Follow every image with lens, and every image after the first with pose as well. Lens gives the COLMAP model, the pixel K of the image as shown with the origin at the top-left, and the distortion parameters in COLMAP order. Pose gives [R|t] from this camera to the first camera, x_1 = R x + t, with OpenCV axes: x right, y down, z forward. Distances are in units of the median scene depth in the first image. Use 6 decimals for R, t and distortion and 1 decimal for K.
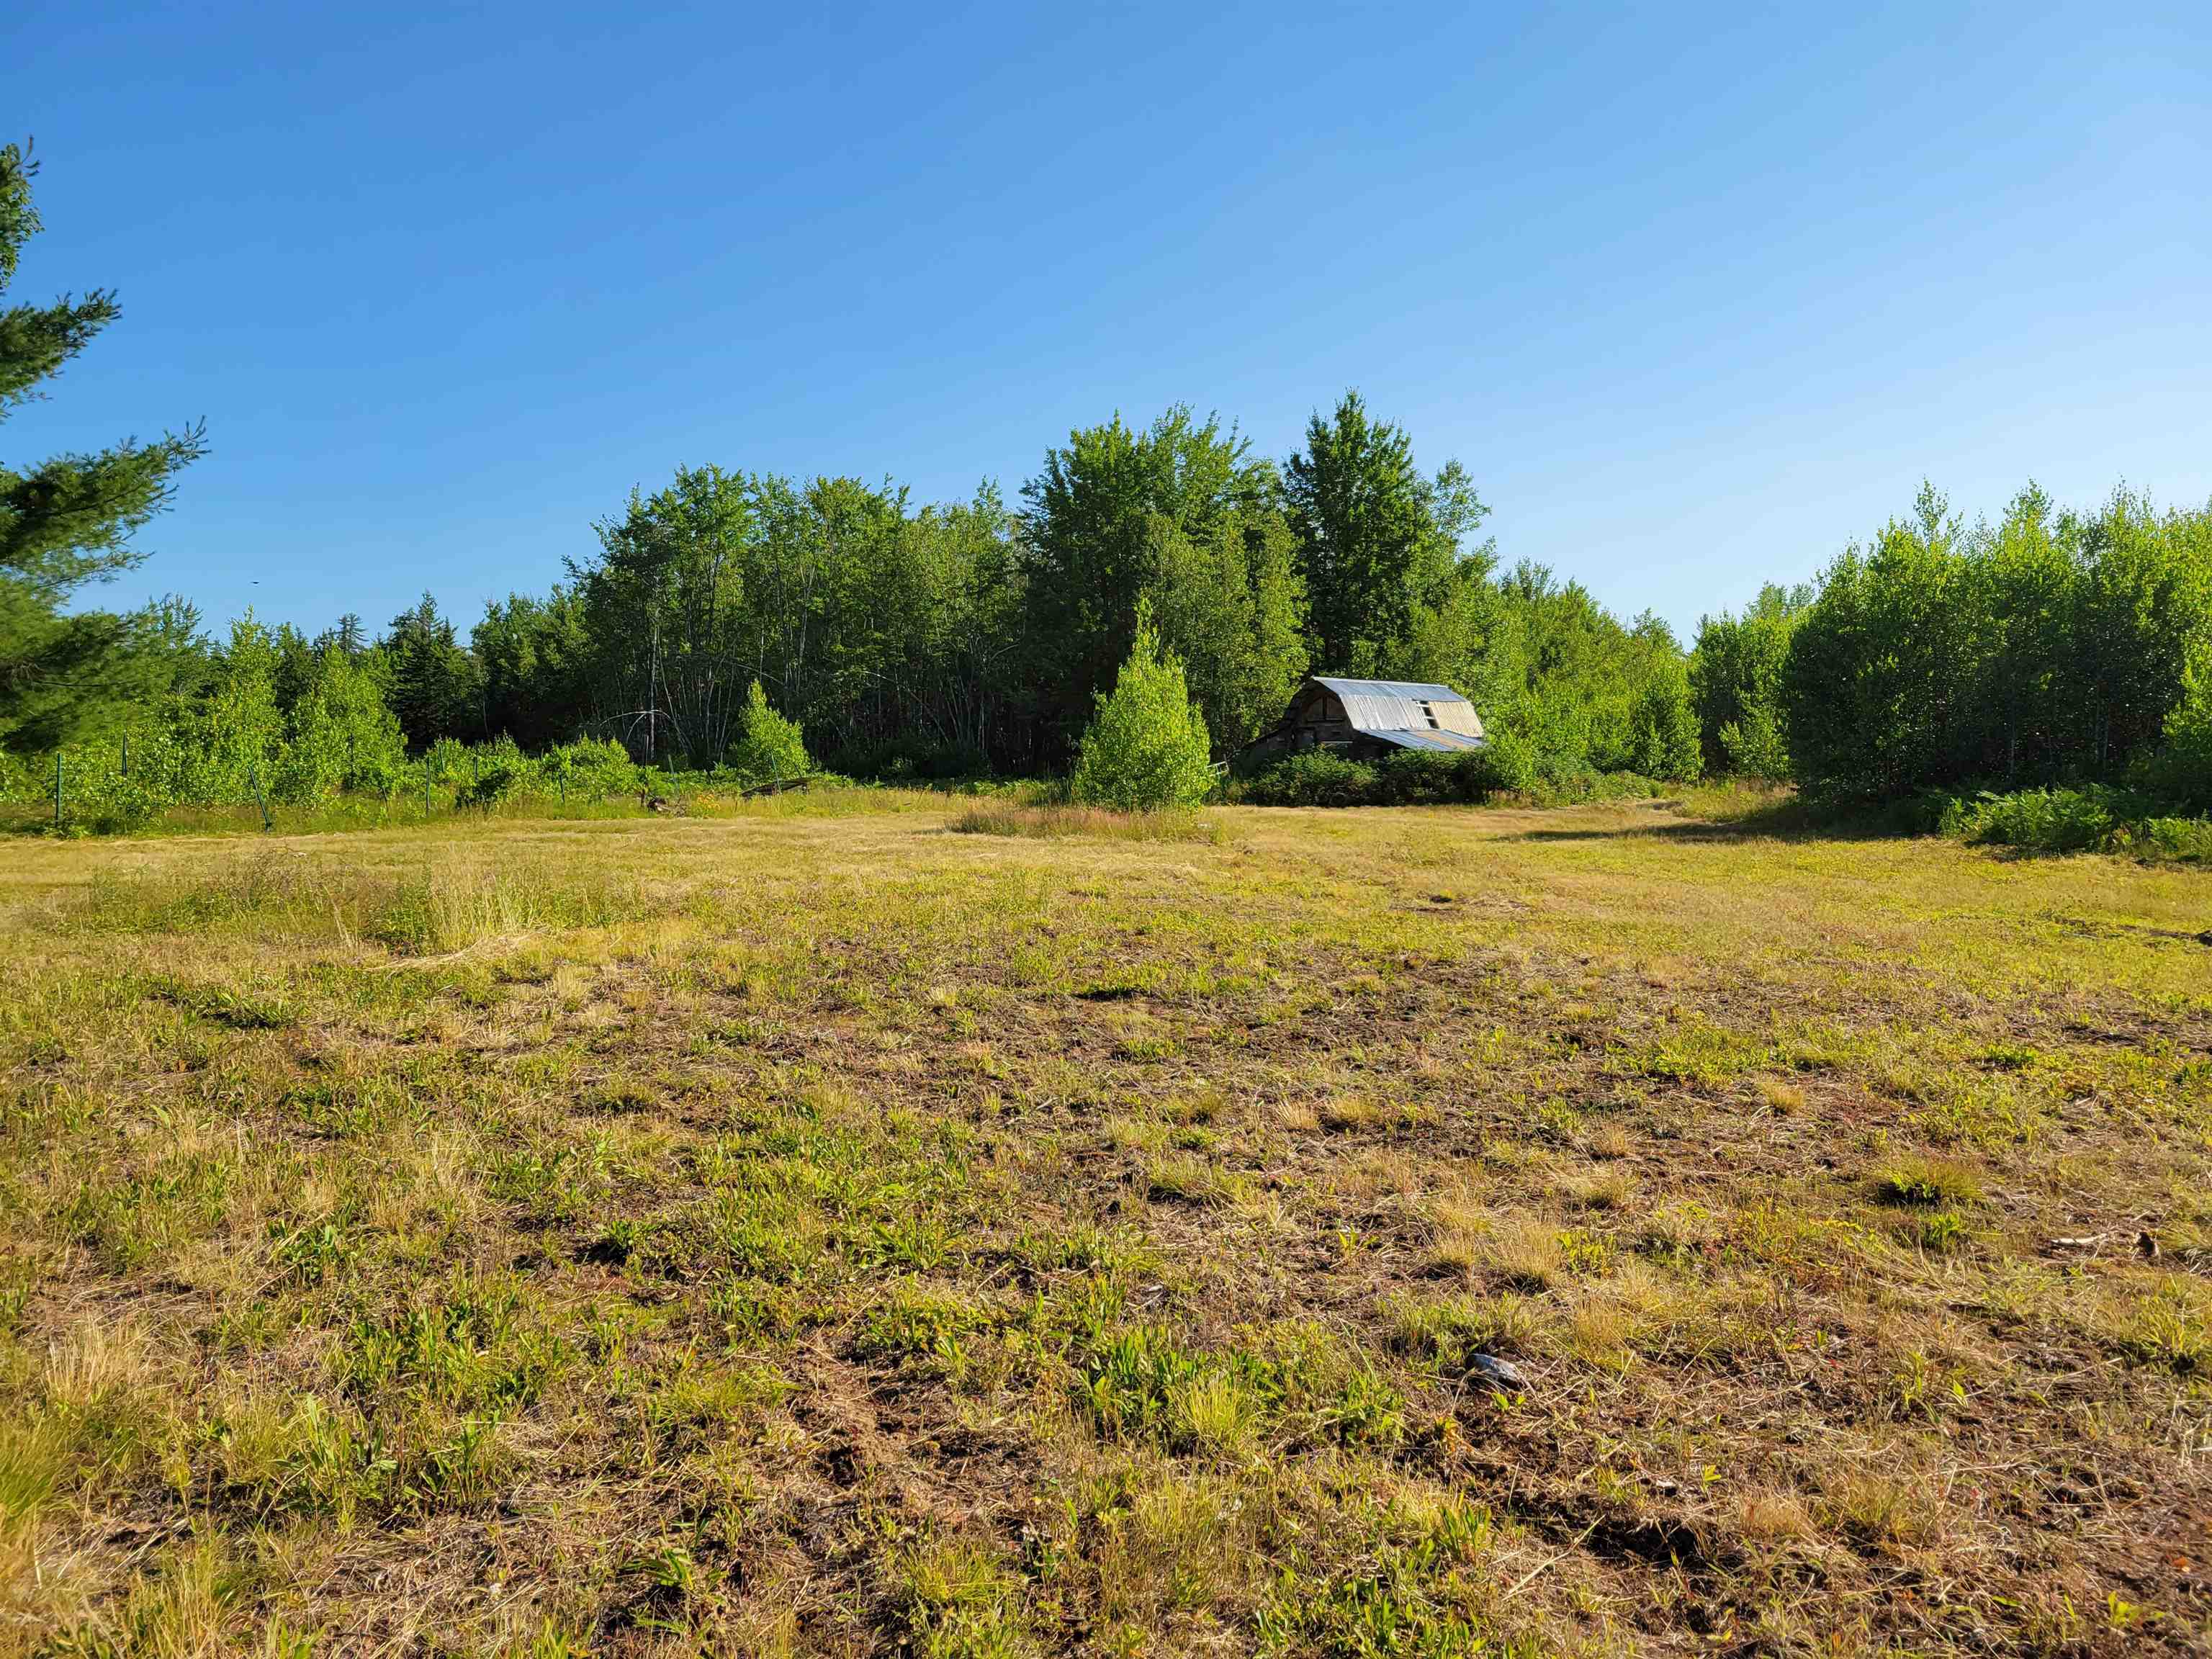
lens RADIAL K [[1675.4, 0, 1106.0], [0, 1675.4, 829.5], [0, 0, 1]] dist [0.194035, -0.000180]
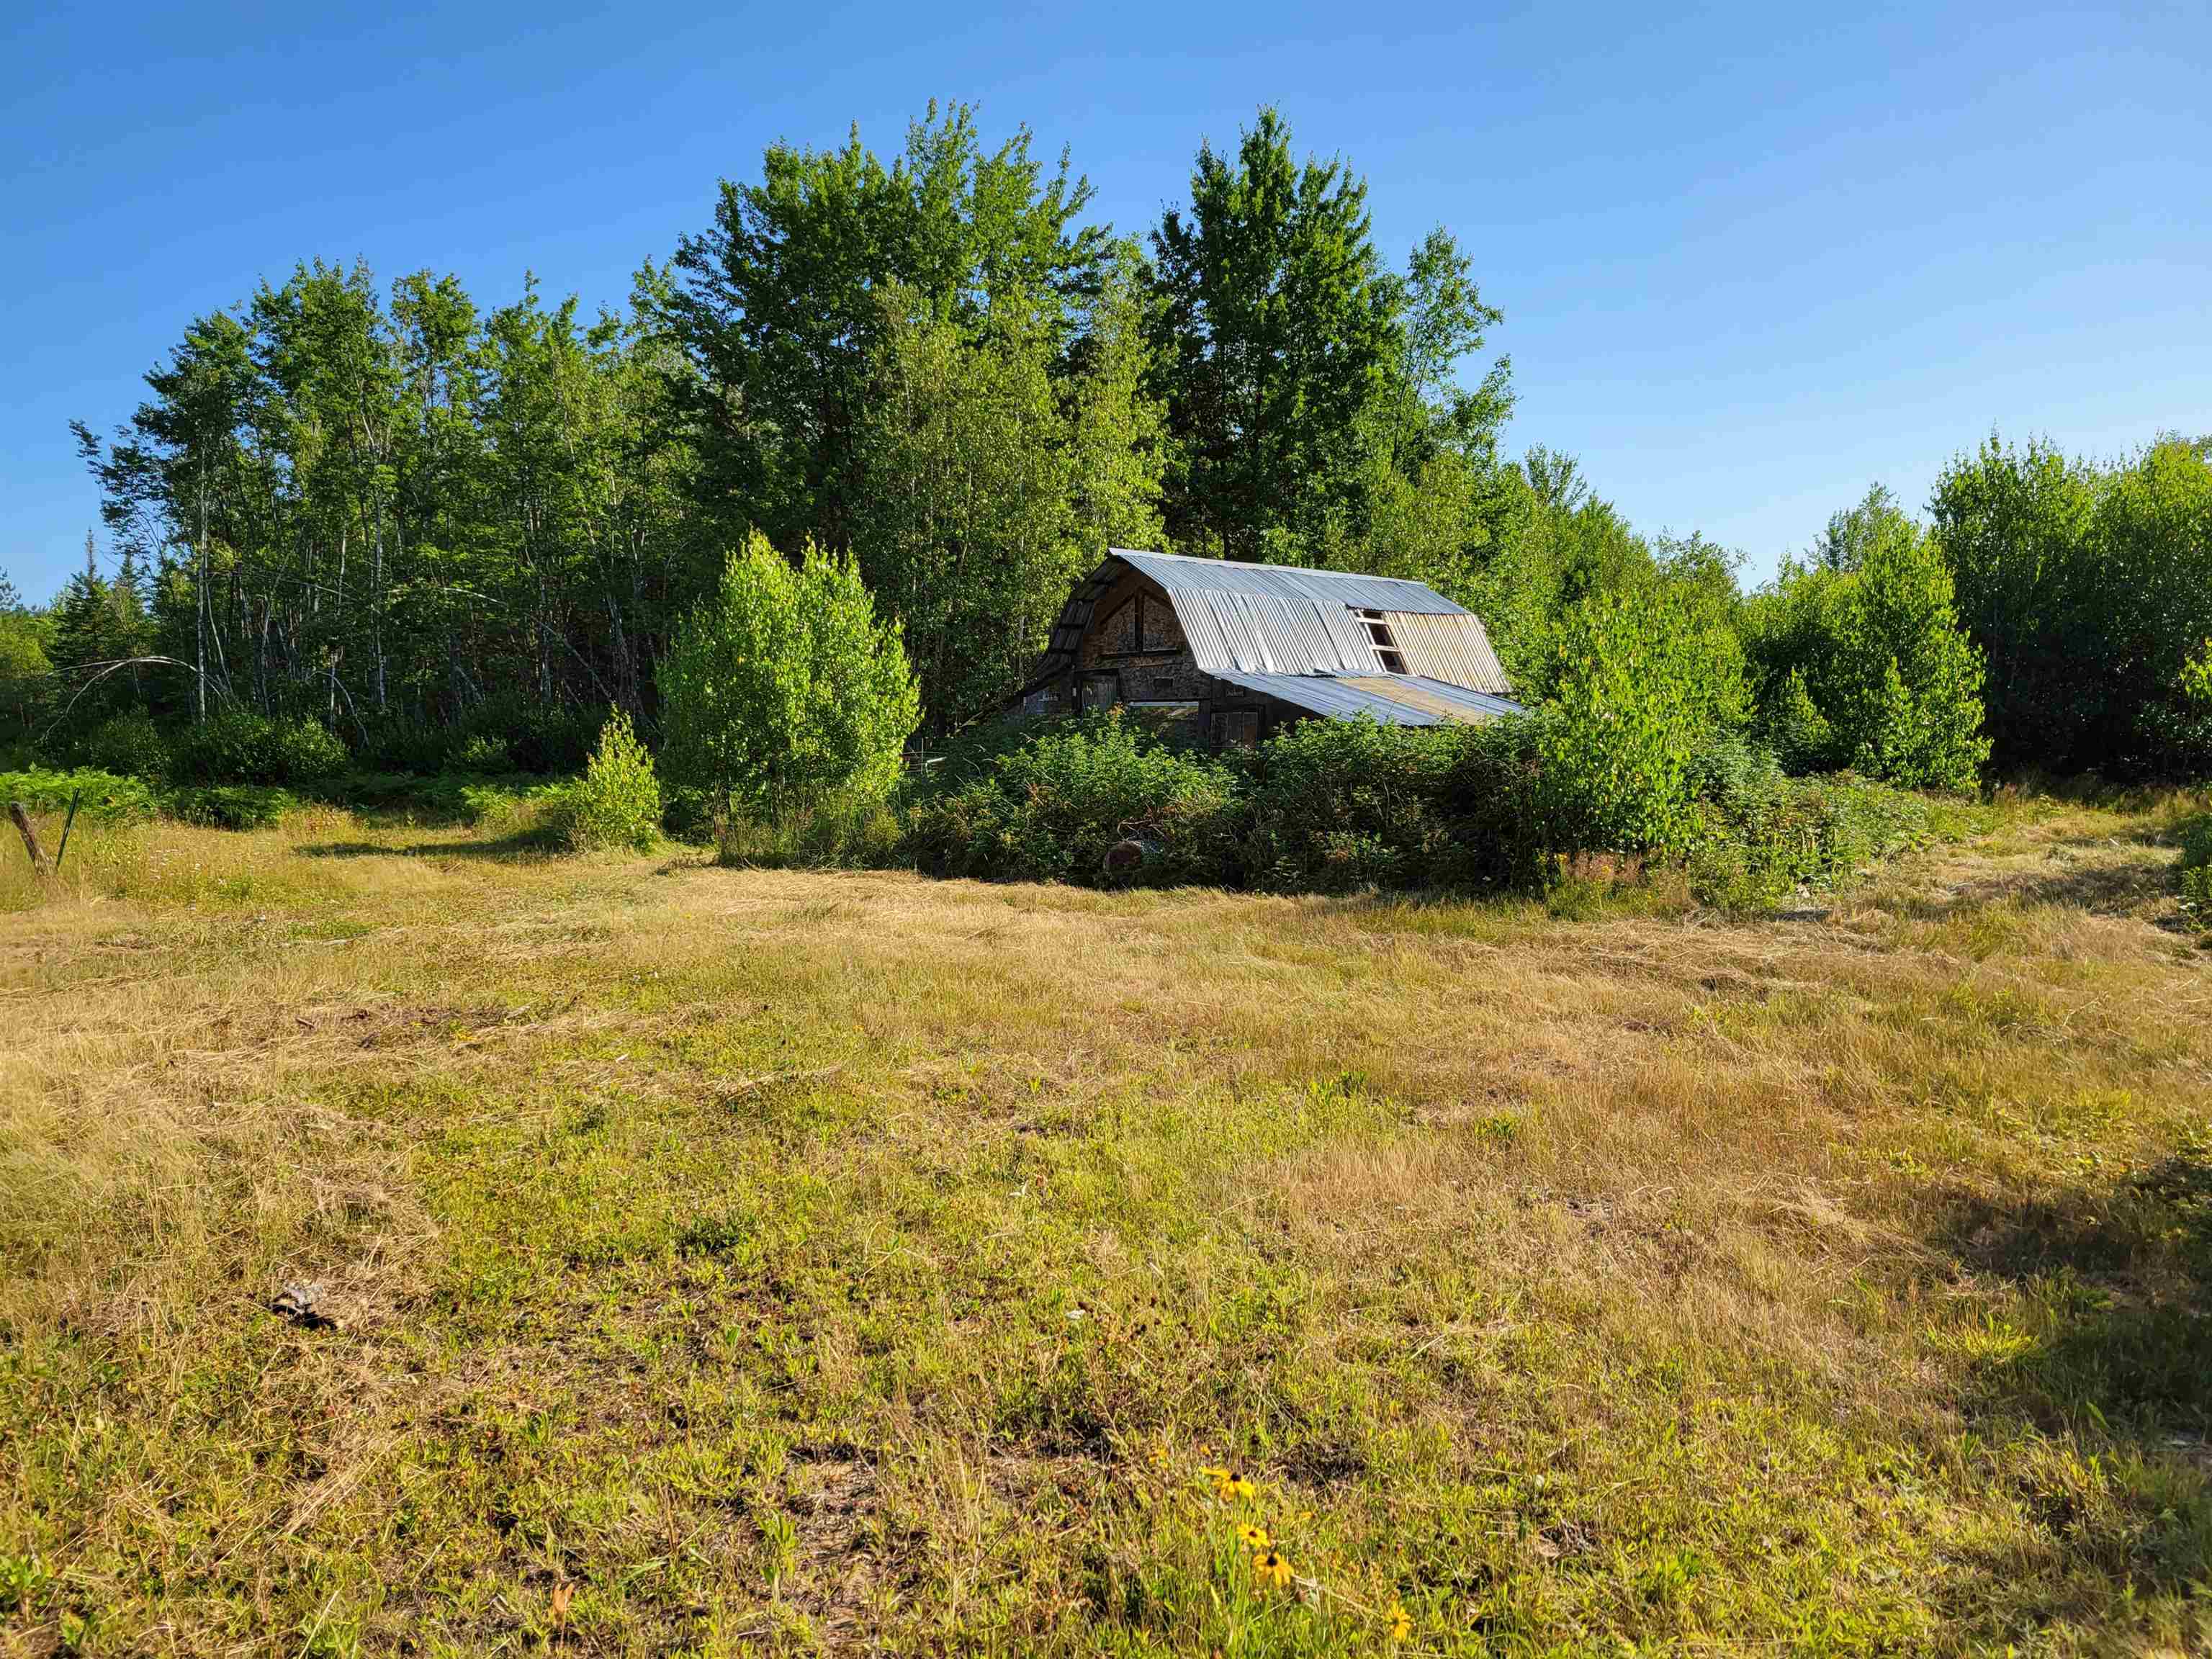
lens RADIAL K [[1656.8, 0, 1106.0], [0, 1656.8, 829.5], [0, 0, 1]] dist [0.111198, -0.001819]
pose [[0.999969, -0.001205, 0.007762, 0.085739], [0.001067, 0.999842, 0.017747, -0.020097], [-0.007782, -0.017738, 0.999812, 0.422230]]
